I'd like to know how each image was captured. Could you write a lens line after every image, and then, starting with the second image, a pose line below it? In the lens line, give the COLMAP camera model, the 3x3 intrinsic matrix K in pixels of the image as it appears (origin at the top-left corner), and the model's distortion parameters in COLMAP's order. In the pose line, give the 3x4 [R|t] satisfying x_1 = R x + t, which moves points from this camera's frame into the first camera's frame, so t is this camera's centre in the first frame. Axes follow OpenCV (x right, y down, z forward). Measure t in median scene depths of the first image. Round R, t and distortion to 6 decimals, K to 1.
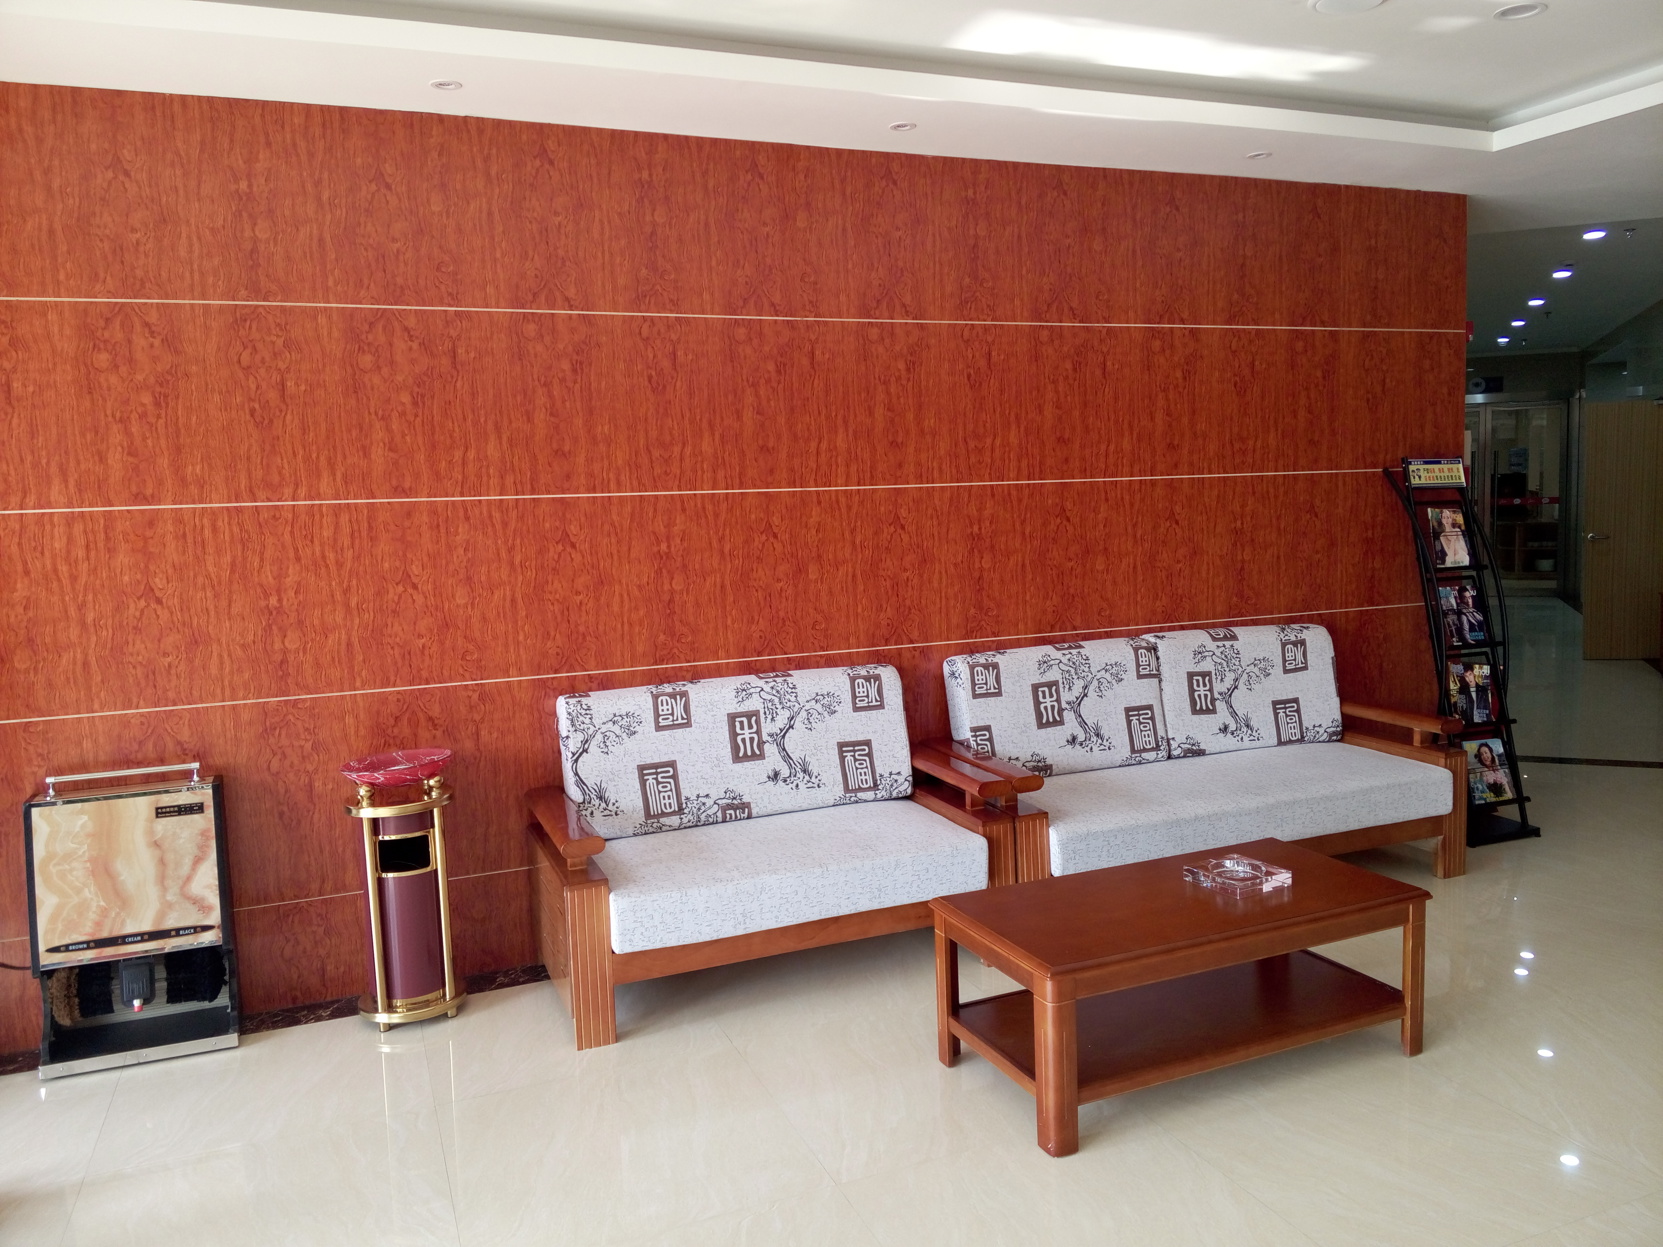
lens RADIAL K [[1265.5, 0, 842.2], [0, 1265.5, 589.1], [0, 0, 1]] dist [0.087900, -0.136138]
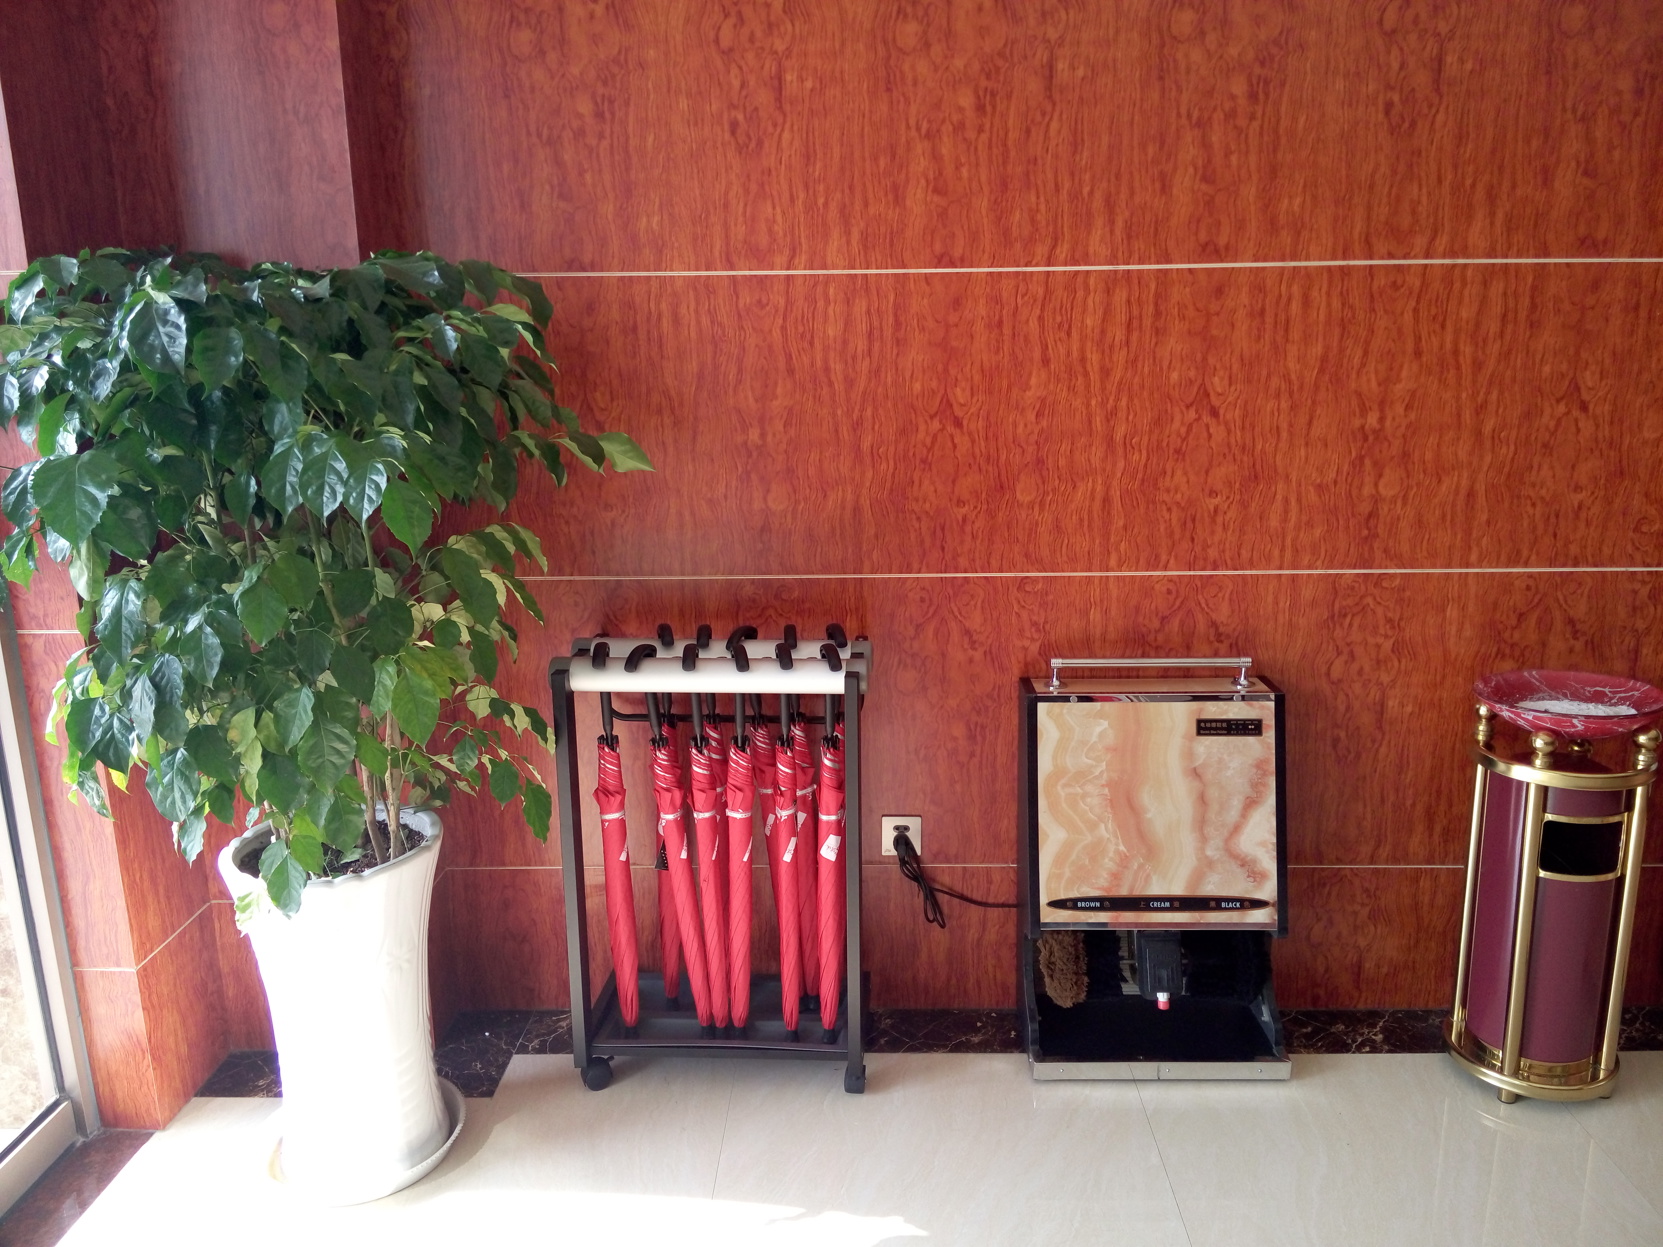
lens RADIAL K [[1265.5, 0, 842.2], [0, 1265.5, 589.1], [0, 0, 1]] dist [0.087900, -0.136138]
pose [[0.920354, 0.102639, -0.377379, -0.456393], [-0.048619, 0.987489, 0.150002, 0.010180], [0.388054, -0.119707, 0.913830, 0.317680]]
